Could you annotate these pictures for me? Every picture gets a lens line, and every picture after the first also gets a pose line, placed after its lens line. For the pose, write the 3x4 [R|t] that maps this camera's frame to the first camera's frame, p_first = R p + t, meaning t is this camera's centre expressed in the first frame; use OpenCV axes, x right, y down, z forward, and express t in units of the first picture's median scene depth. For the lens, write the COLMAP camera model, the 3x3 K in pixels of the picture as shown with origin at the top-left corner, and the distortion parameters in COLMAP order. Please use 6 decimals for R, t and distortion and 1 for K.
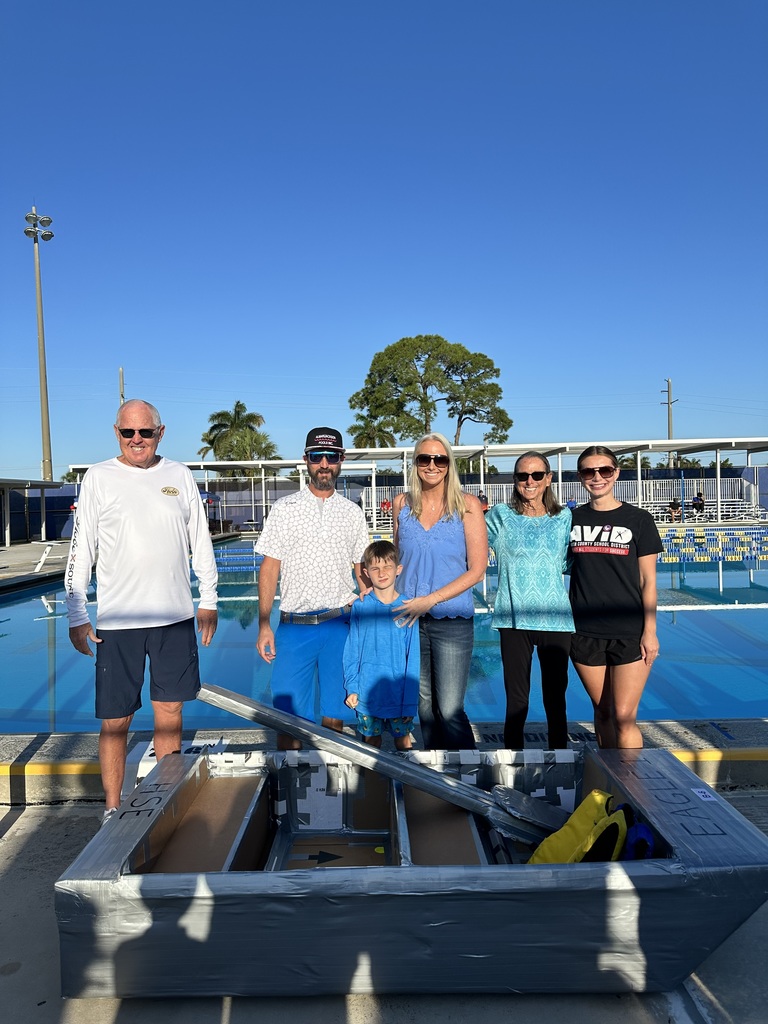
lens RADIAL K [[708.4, 0, 384.0], [0, 708.4, 512.0], [0, 0, 1]] dist [0.103324, -0.157415]
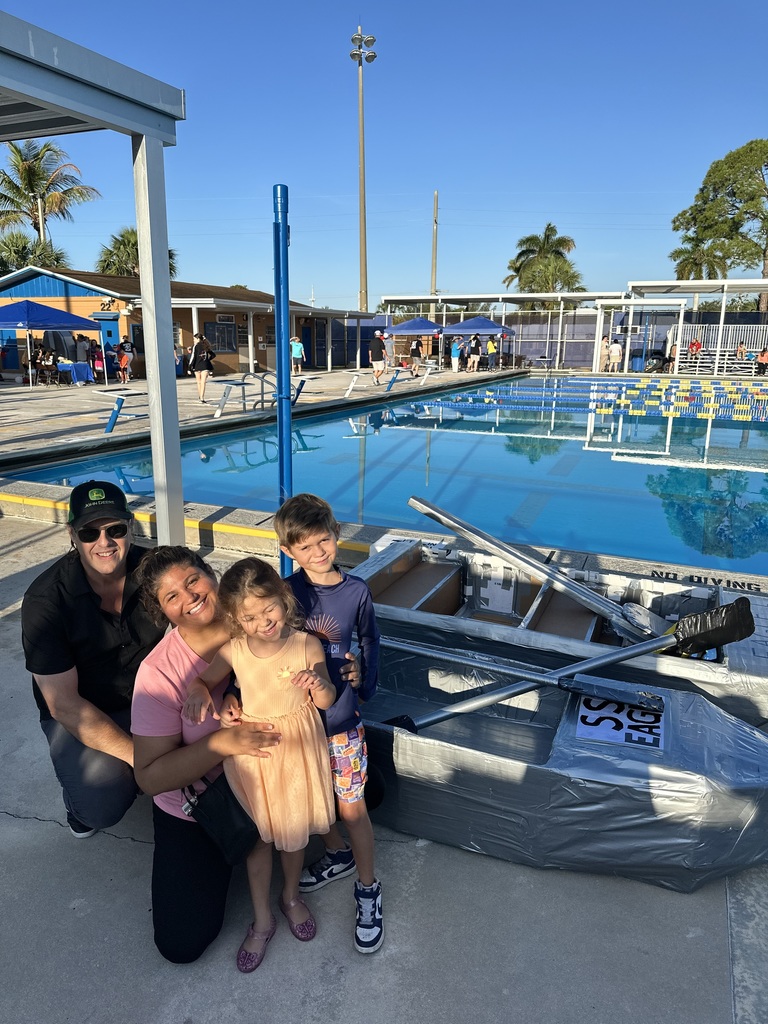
lens RADIAL K [[708.4, 0, 384.0], [0, 708.4, 512.0], [0, 0, 1]] dist [0.103324, -0.157415]
pose [[0.915496, 0.130354, -0.380623, 0.013342], [-0.040279, 0.971000, 0.235662, -0.003507], [0.400305, -0.200417, 0.894198, -0.017022]]
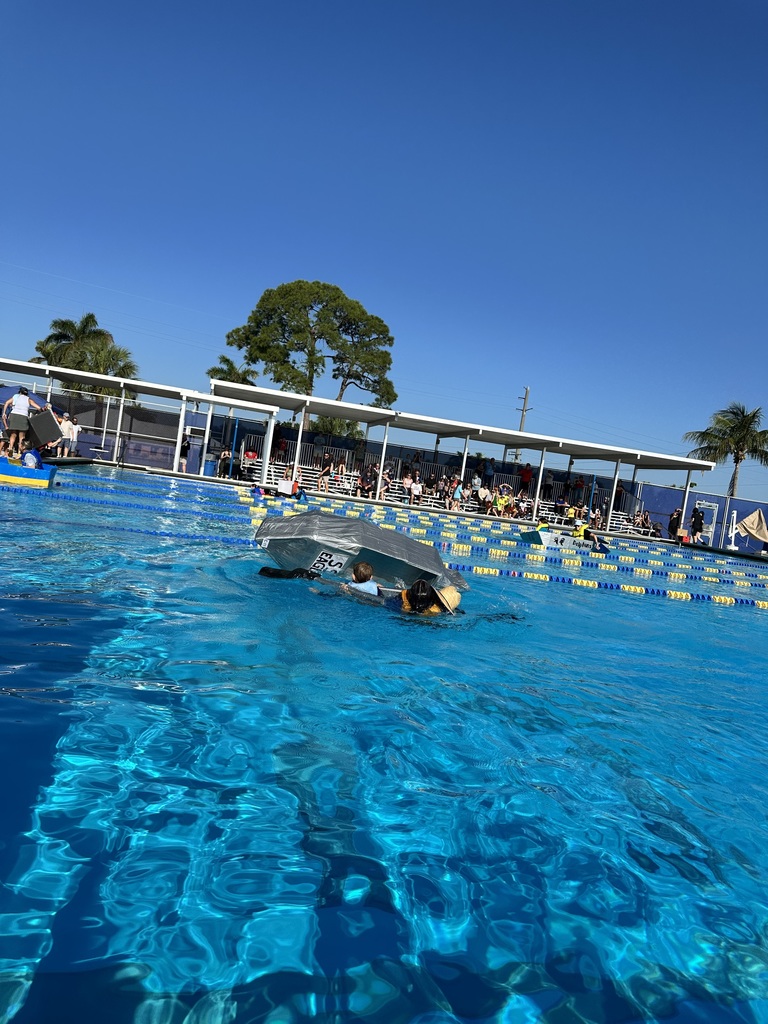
lens RADIAL K [[702.4, 0, 383.4], [0, 702.4, 524.5], [0, 0, 1]] dist [0.187185, -0.380503]
pose [[0.960837, 0.153294, 0.230854, -0.042290], [-0.167365, 0.984977, 0.042534, 0.009242], [-0.220866, -0.079505, 0.972058, 0.079511]]
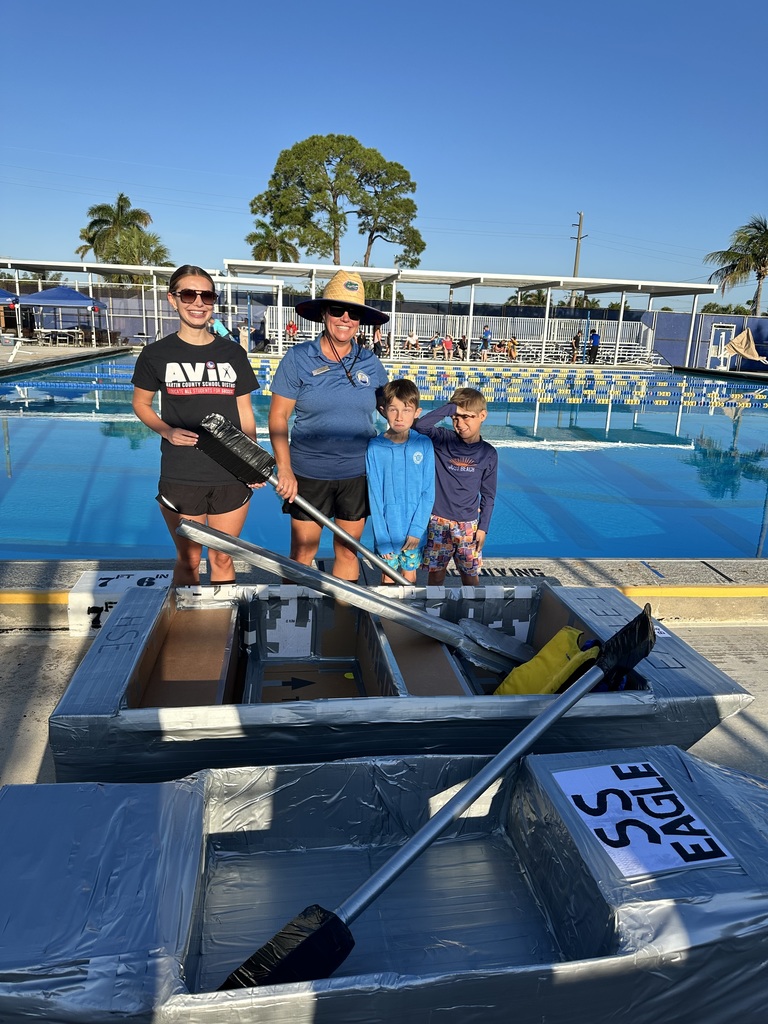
lens RADIAL K [[709.4, 0, 384.0], [0, 709.4, 512.0], [0, 0, 1]] dist [0.113949, -0.226973]
pose [[0.988622, 0.028354, 0.147725, -0.007020], [-0.062645, 0.970464, 0.232970, -0.000405], [-0.136756, -0.239574, 0.961198, 0.003103]]
